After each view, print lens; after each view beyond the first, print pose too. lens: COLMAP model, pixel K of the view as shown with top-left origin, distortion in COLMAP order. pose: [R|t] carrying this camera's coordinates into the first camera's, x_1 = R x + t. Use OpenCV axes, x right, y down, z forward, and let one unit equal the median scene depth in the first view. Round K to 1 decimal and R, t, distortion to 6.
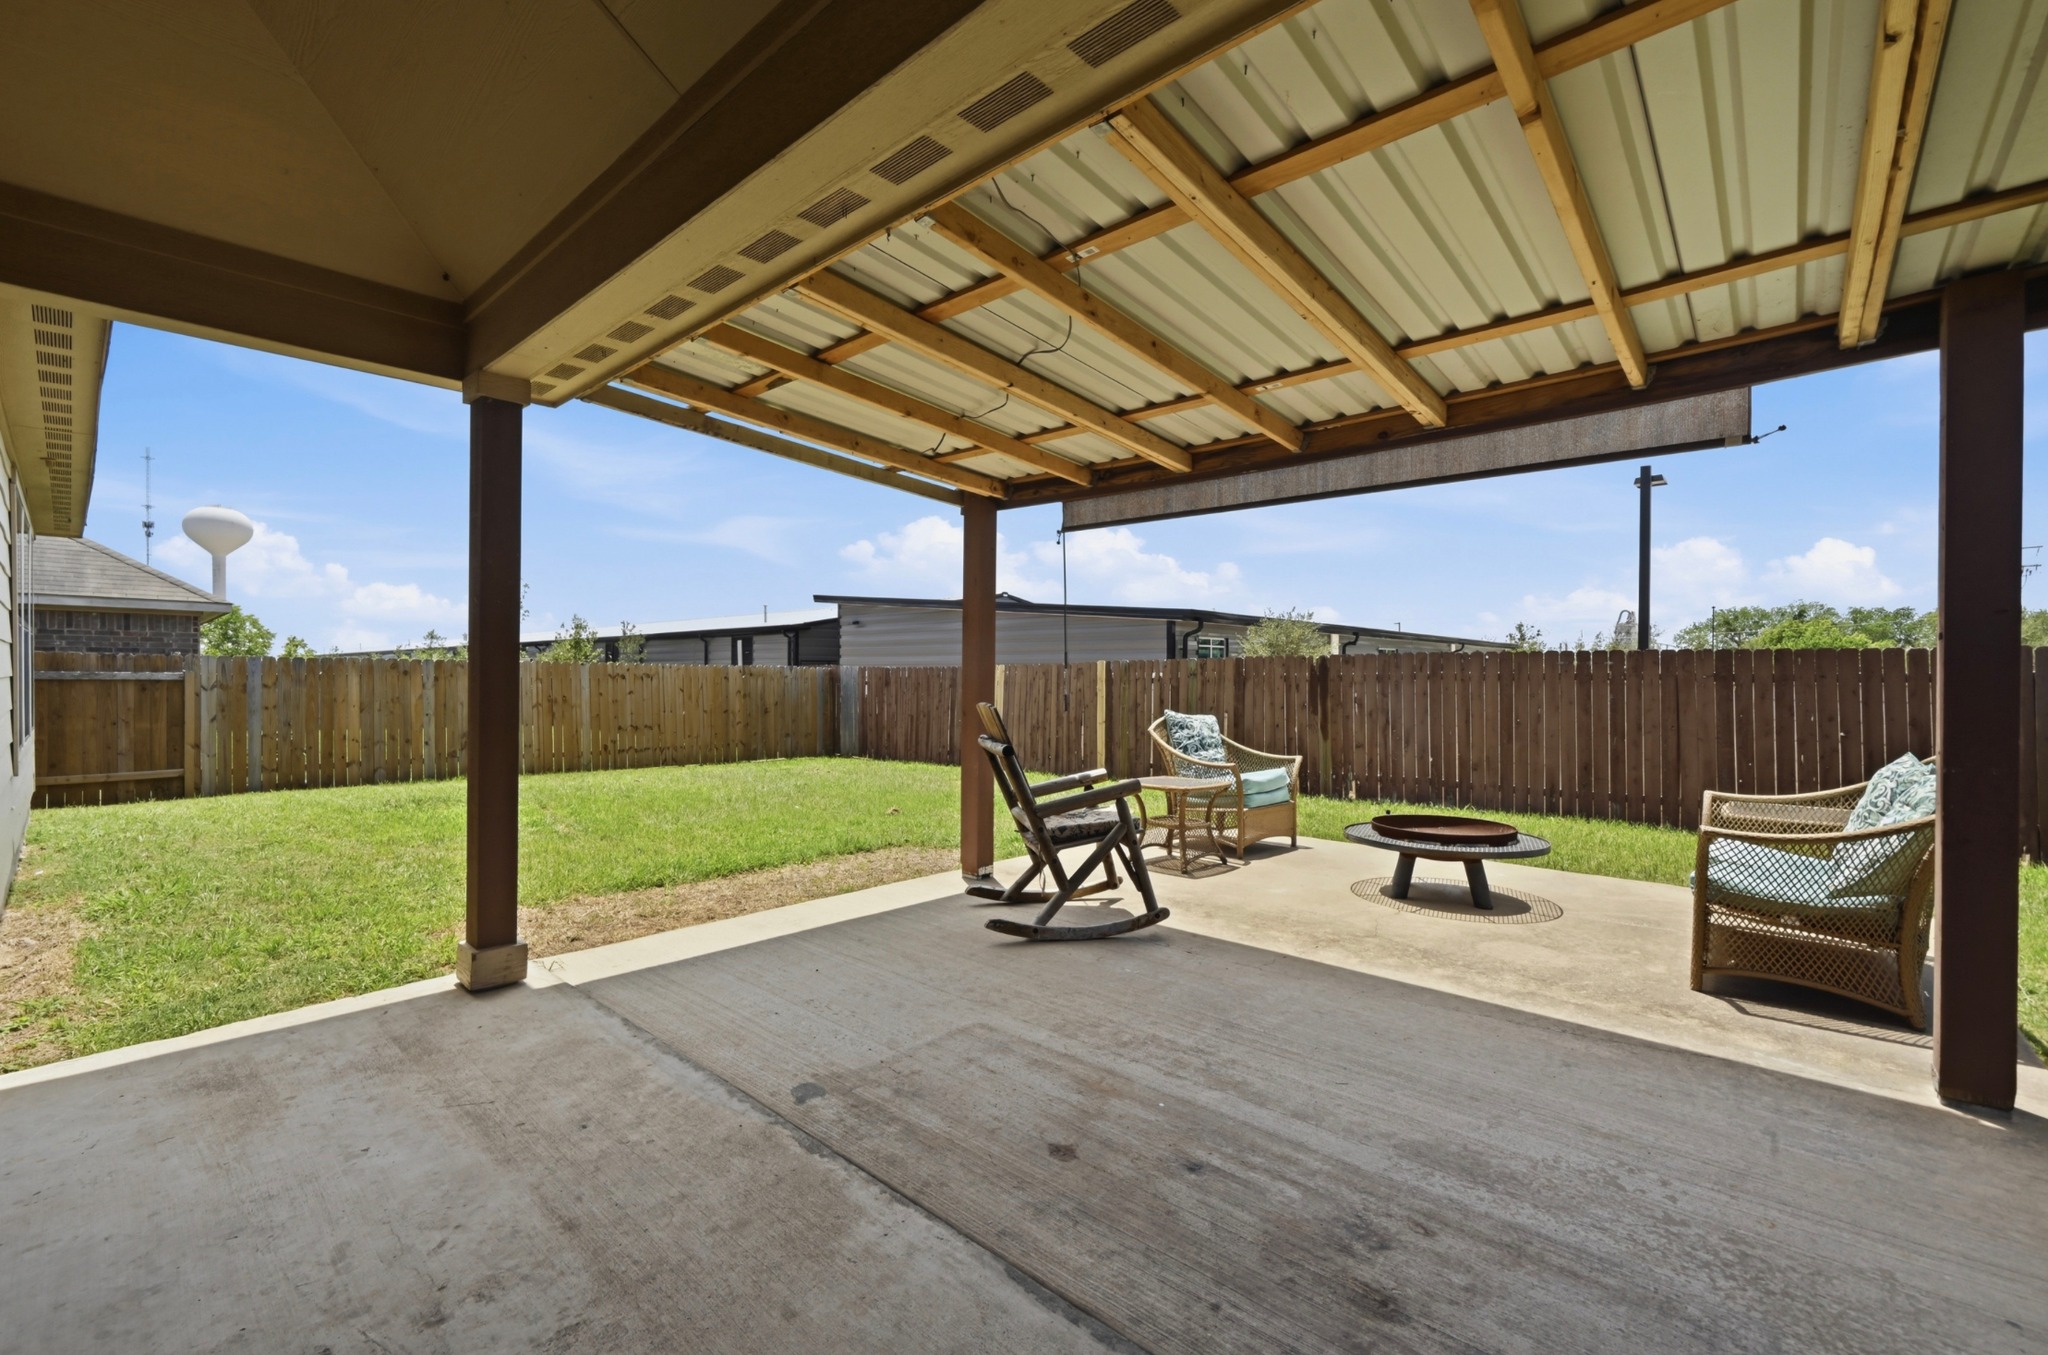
lens RADIAL K [[858.8, 0, 998.2], [0, 858.8, 671.3], [0, 0, 1]] dist [0.001078, -0.000002]
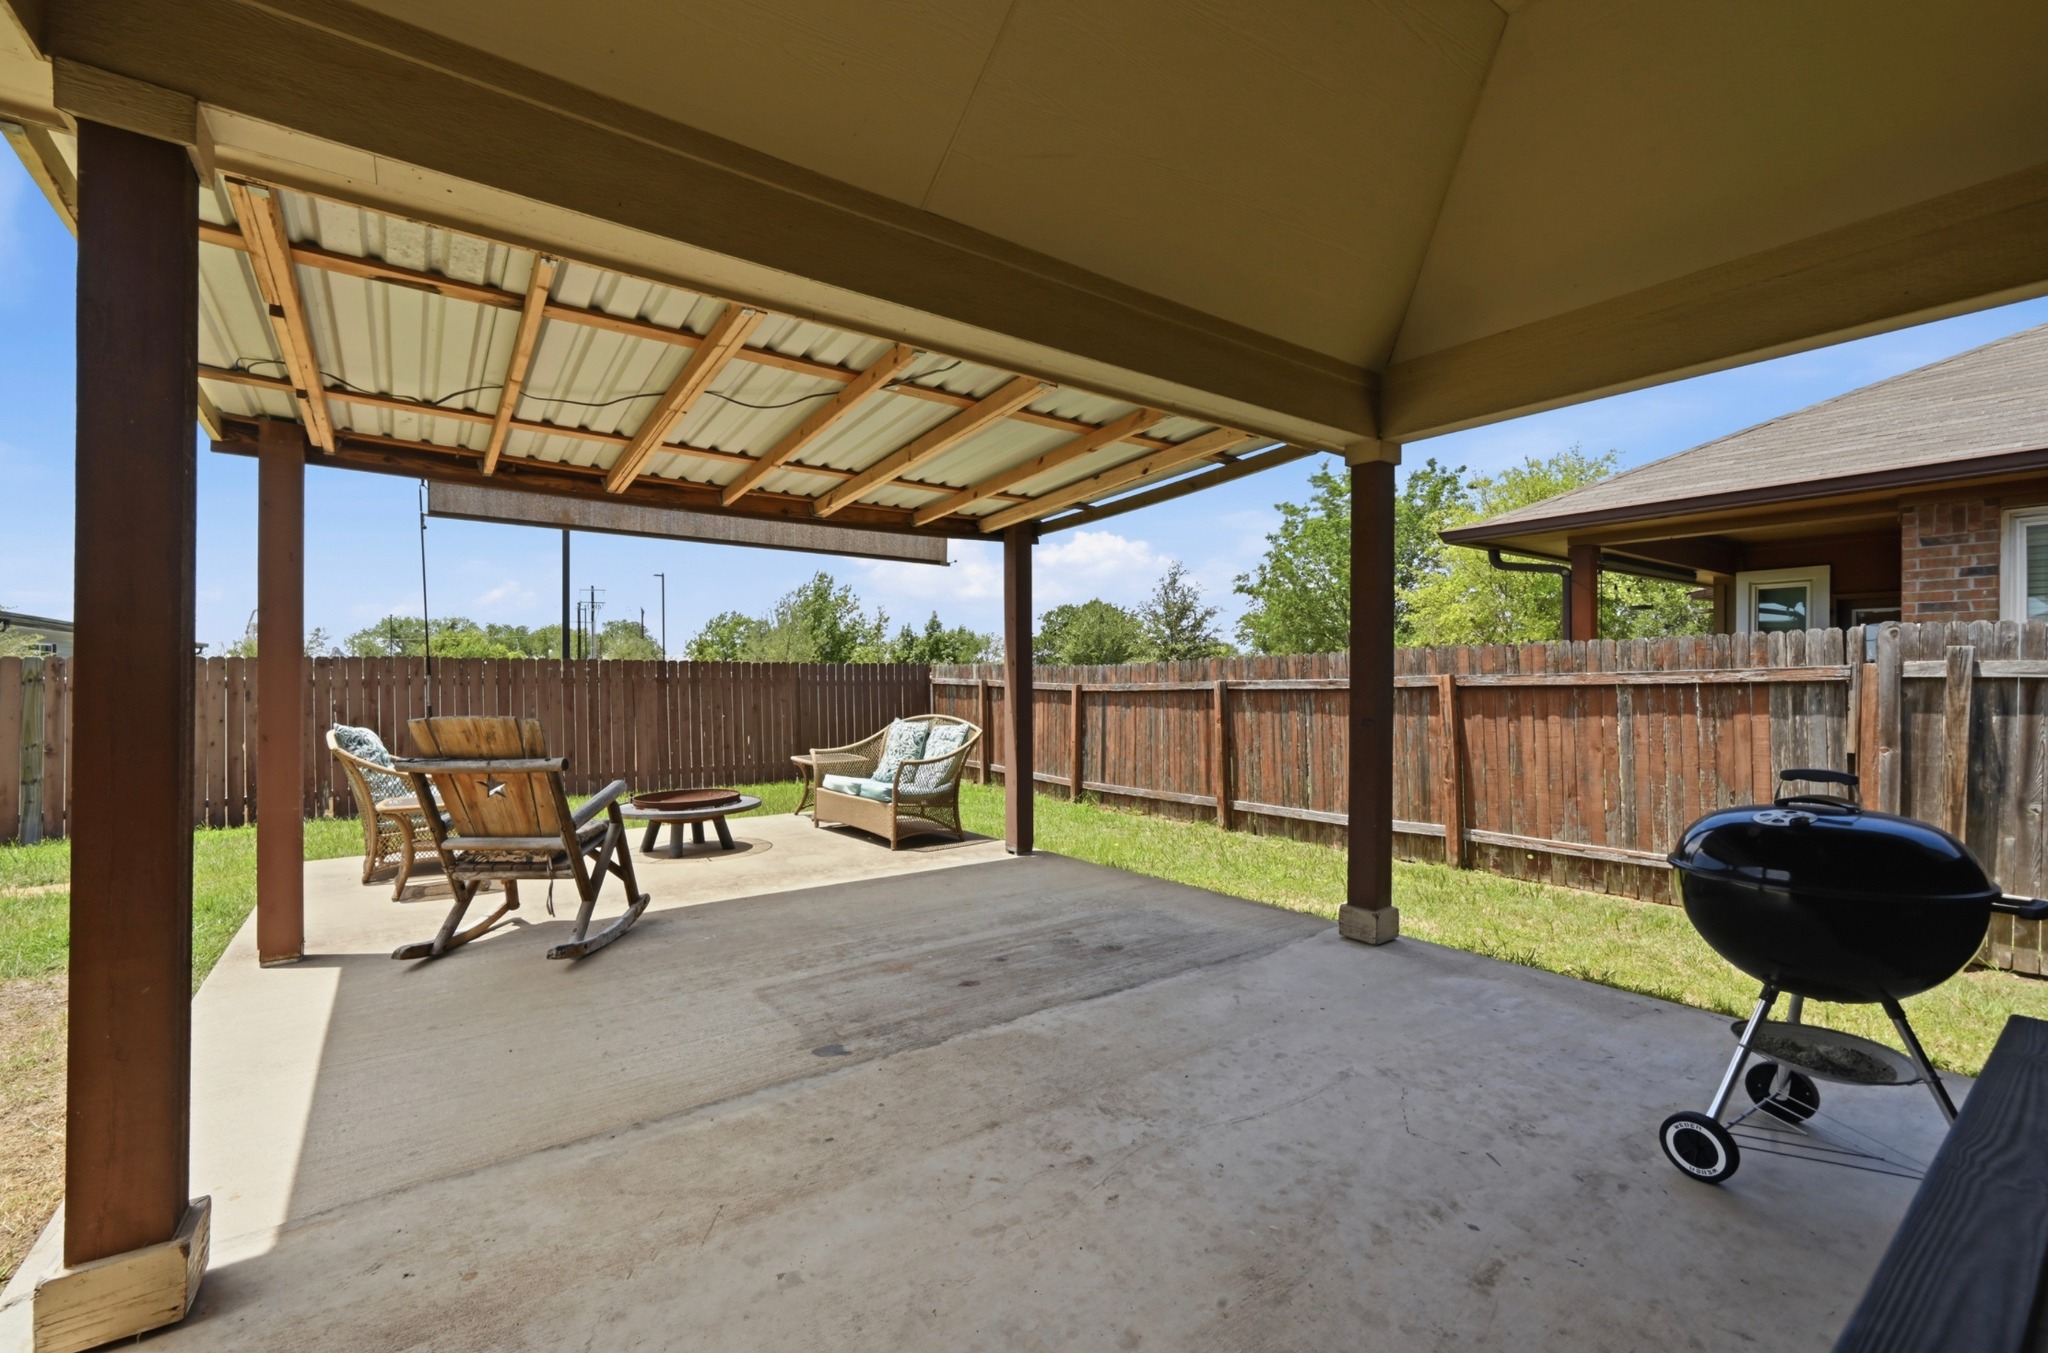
lens RADIAL K [[845.1, 0, 1007.2], [0, 845.1, 679.5], [0, 0, 1]] dist [0.000486, 0.000022]
pose [[0.203604, -0.003582, 0.979047, -1.272452], [-0.002841, 0.999987, 0.004250, -0.006197], [-0.979049, -0.003647, 0.203591, 0.548695]]
